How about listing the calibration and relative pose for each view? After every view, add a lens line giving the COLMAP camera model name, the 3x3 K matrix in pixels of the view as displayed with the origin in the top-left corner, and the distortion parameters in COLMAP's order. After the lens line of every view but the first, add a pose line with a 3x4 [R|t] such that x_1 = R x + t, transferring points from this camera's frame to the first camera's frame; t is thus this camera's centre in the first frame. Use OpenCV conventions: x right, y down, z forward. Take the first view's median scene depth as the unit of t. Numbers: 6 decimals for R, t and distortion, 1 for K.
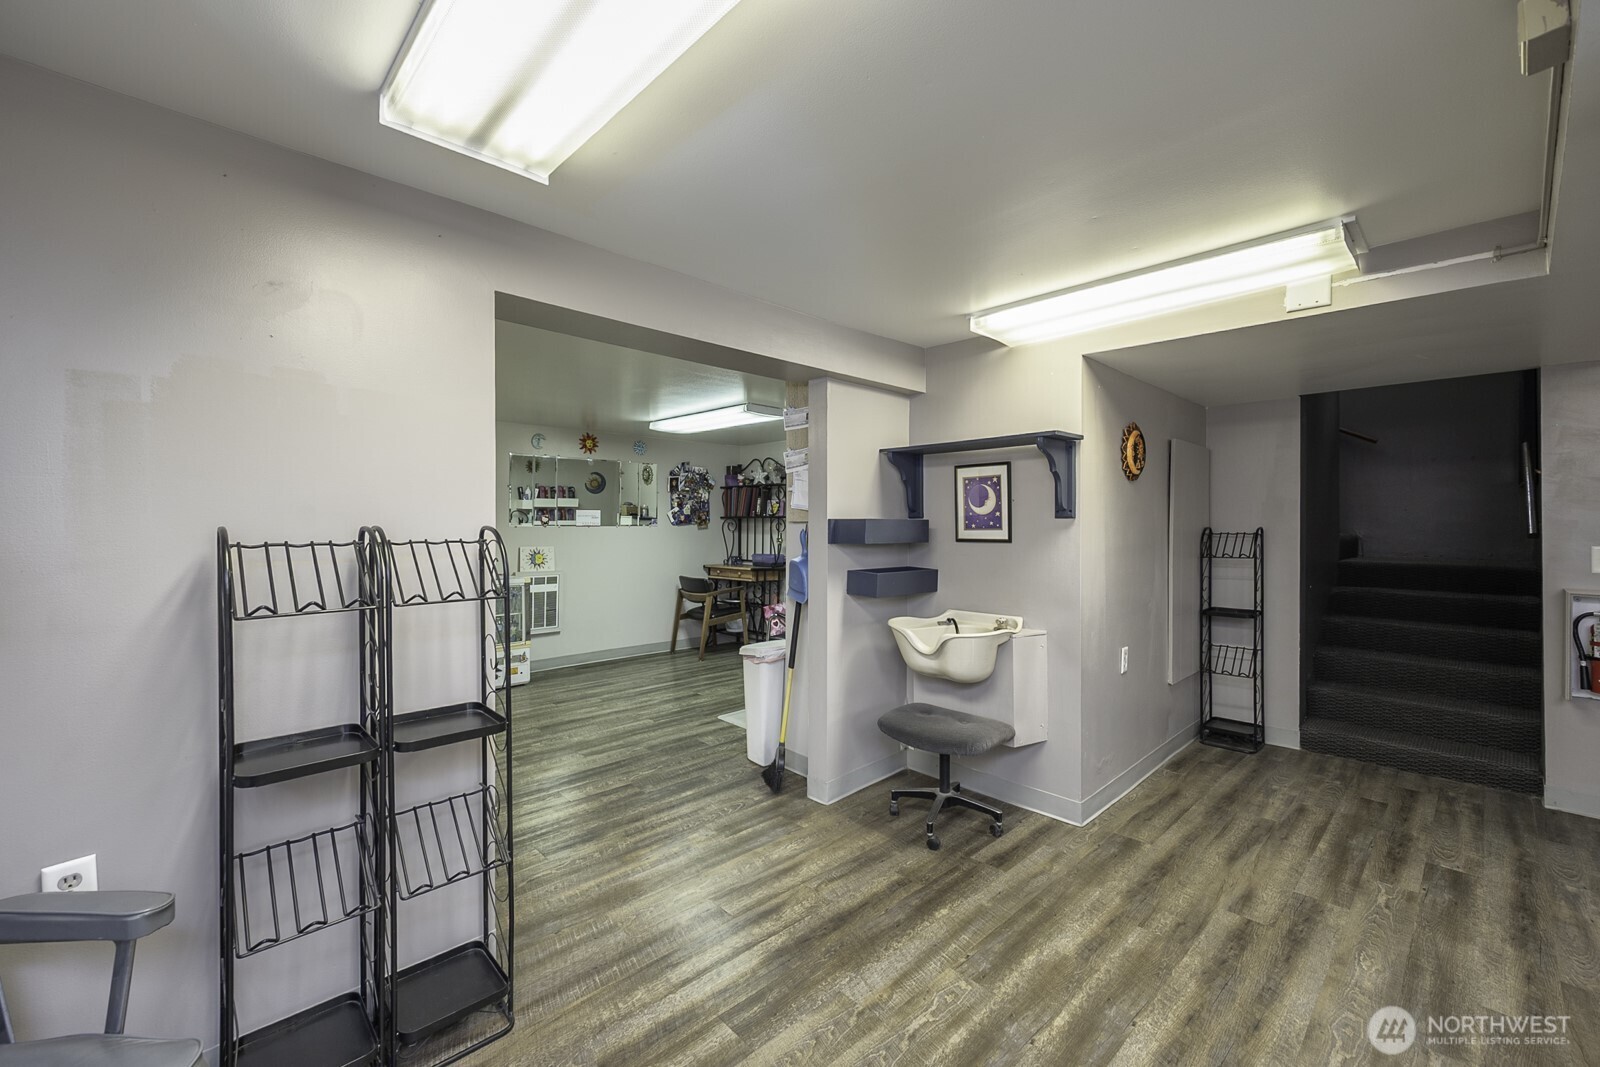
lens RADIAL K [[659.4, 0, 823.2], [0, 659.4, 523.6], [0, 0, 1]] dist [-0.003680, 0.003587]
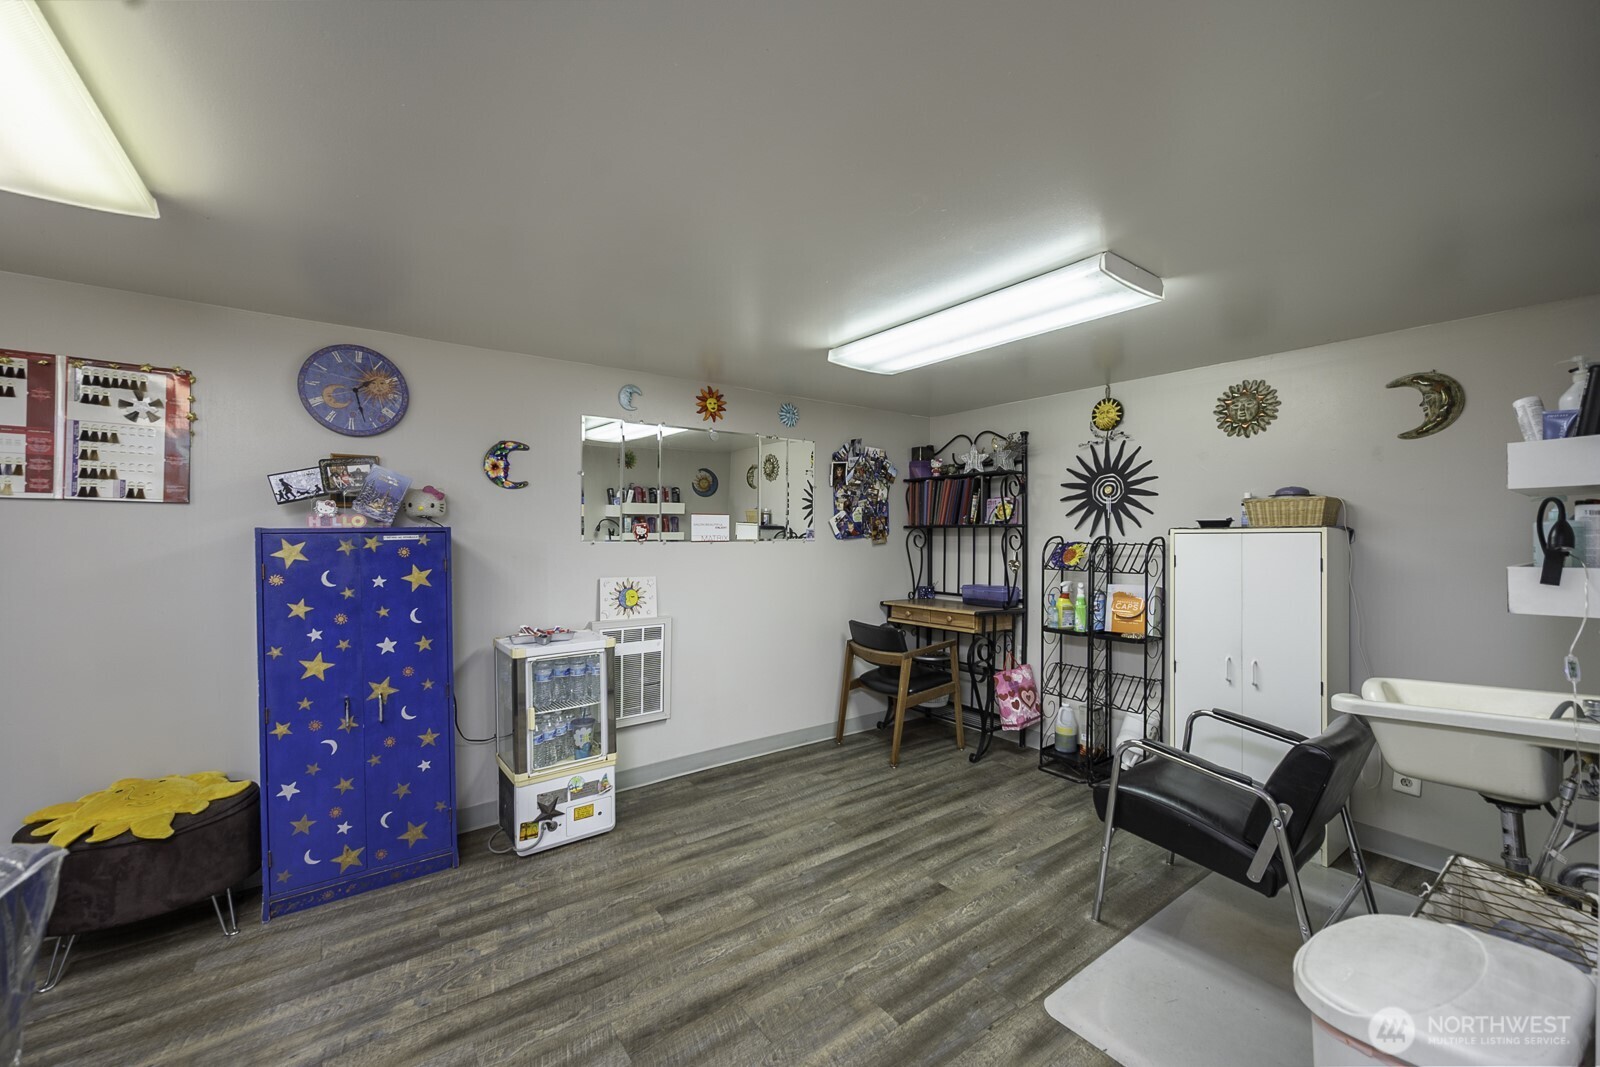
lens RADIAL K [[636.5, 0, 830.3], [0, 636.5, 537.7], [0, 0, 1]] dist [0.005257, 0.000202]
pose [[0.993667, -0.001727, -0.112352, -0.274642], [0.002369, 0.999982, 0.005576, -0.004118], [0.112341, -0.005807, 0.993653, 0.653193]]
